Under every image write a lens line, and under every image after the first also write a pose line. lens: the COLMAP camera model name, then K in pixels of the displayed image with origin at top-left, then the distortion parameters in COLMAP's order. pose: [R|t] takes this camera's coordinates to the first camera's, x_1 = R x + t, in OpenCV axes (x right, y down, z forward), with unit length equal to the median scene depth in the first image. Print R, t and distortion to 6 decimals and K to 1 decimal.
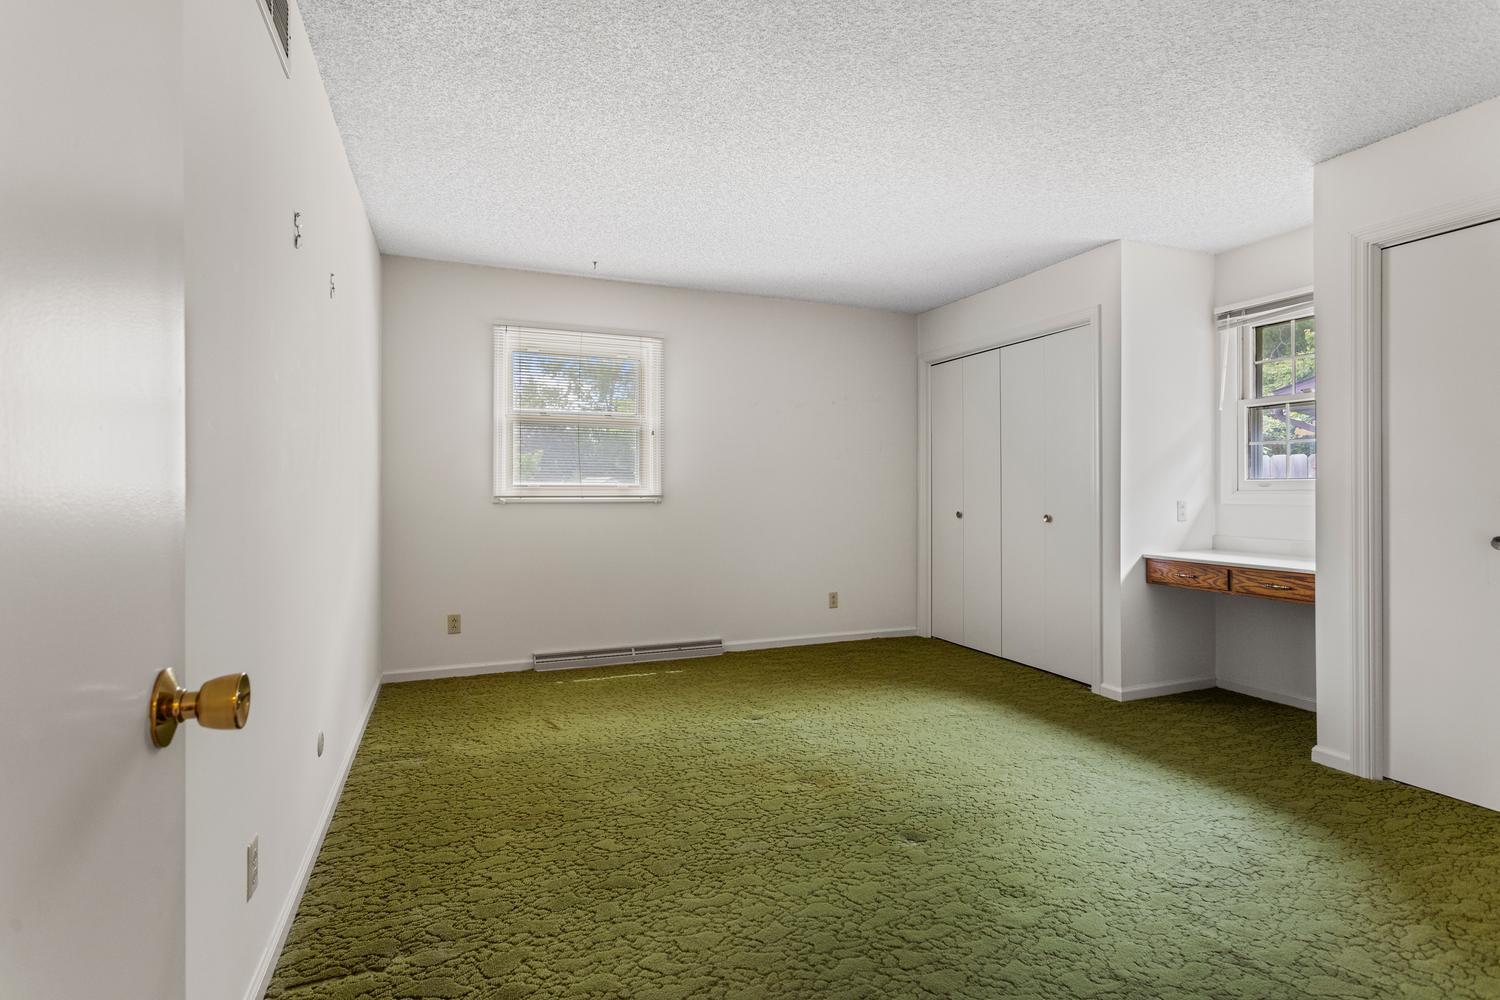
lens RADIAL K [[734.4, 0, 745.9], [0, 734.4, 537.4], [0, 0, 1]] dist [0.000025, 0.000126]
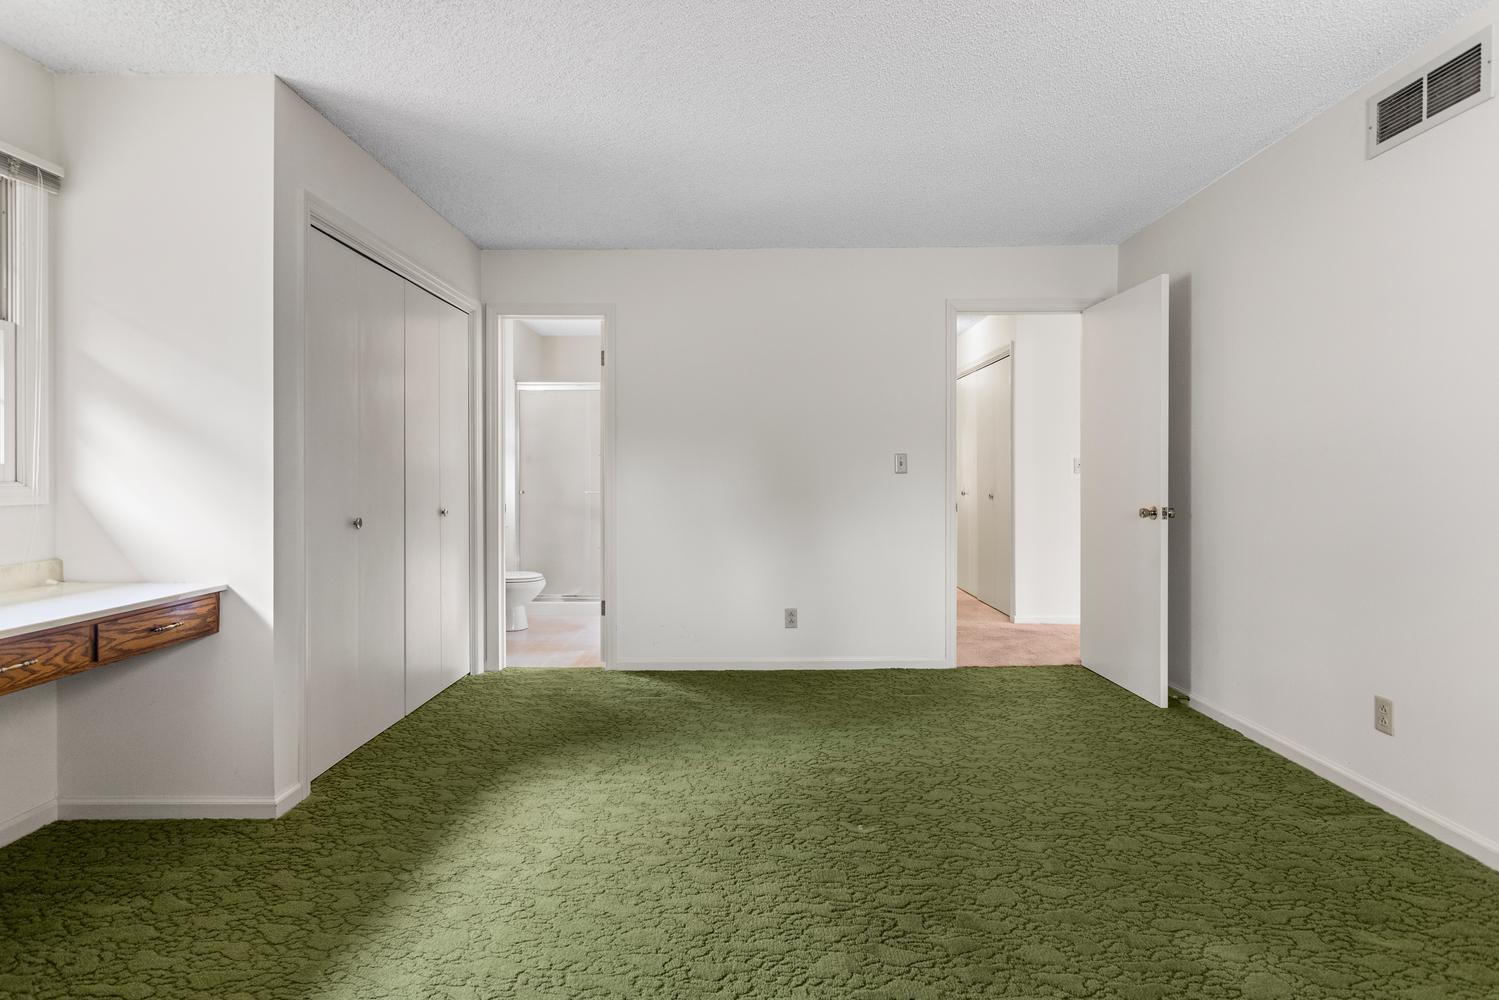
lens RADIAL K [[725.6, 0, 749.7], [0, 725.6, 483.2], [0, 0, 1]] dist [-0.000617, 0.001827]
pose [[-0.927457, -0.003414, 0.373914, -0.003896], [0.024377, 0.997279, 0.069570, -0.090386], [-0.373134, 0.073638, -0.924850, 1.338705]]
